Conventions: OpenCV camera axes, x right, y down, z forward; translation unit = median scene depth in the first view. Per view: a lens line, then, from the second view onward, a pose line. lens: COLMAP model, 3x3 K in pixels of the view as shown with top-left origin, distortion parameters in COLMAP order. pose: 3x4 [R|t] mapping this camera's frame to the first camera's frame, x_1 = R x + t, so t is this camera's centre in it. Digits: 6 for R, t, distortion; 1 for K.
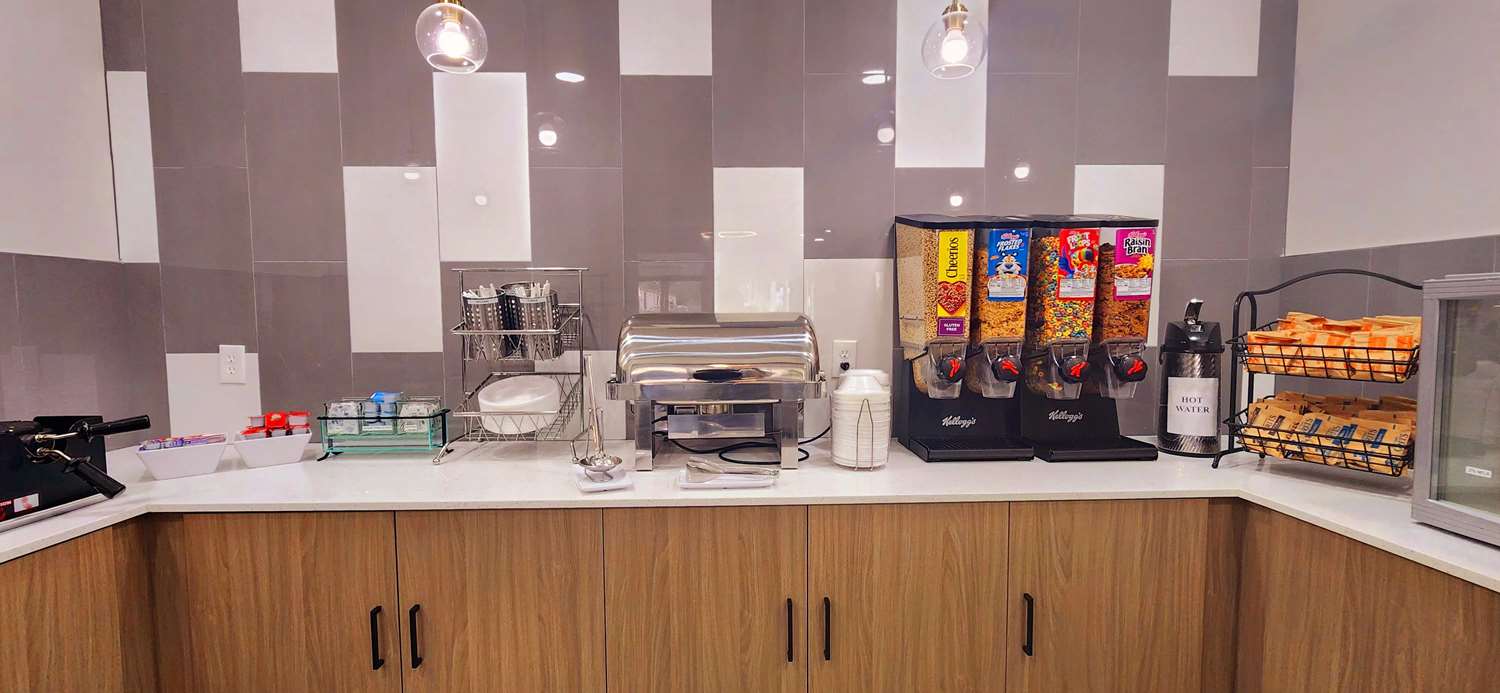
lens RADIAL K [[609.2, 0, 747.8], [0, 609.2, 340.0], [0, 0, 1]] dist [-0.001626, 0.000573]
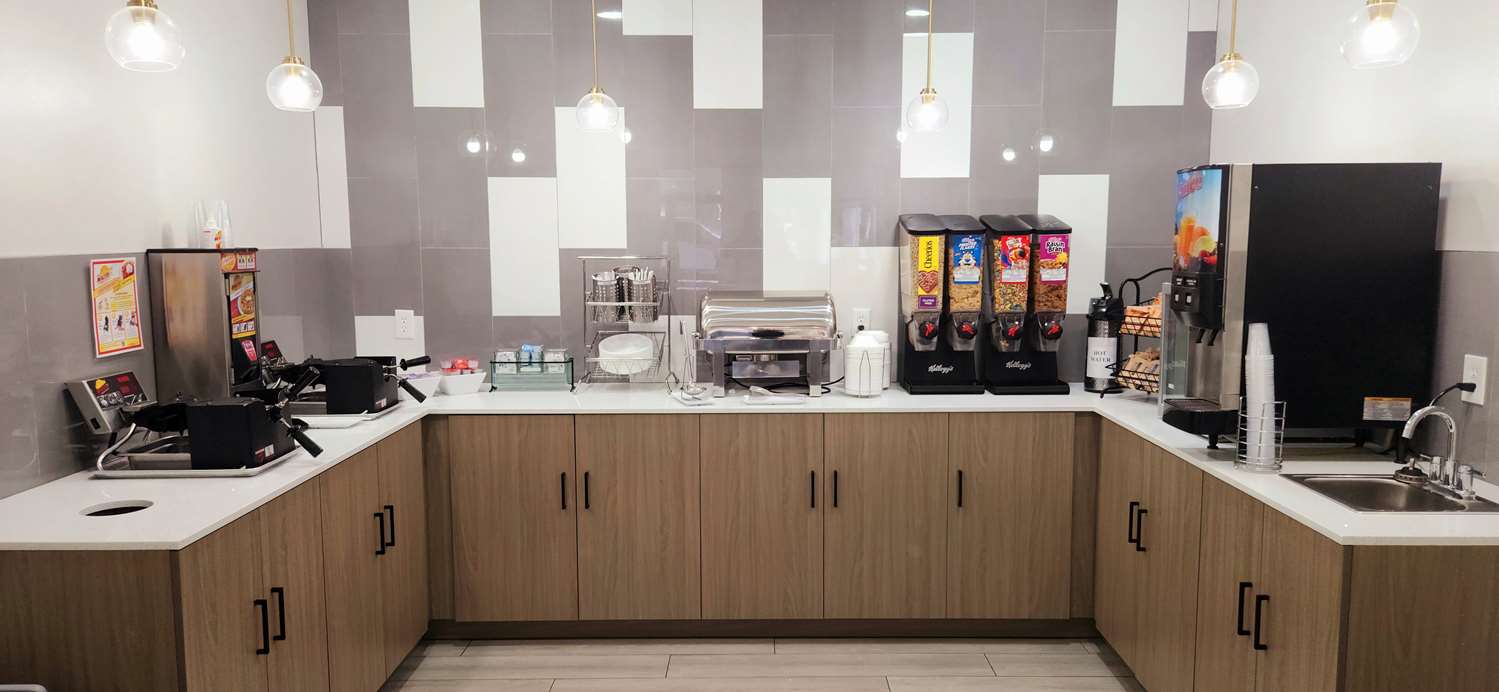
lens RADIAL K [[996.9, 0, 752.8], [0, 996.9, 343.6], [0, 0, 1]] dist [0.041039, -0.027897]
pose [[0.999310, 0.005569, -0.036717, 0.003629], [-0.003199, 0.997926, 0.064285, -0.072619], [0.036999, -0.064123, 0.997256, -1.382195]]
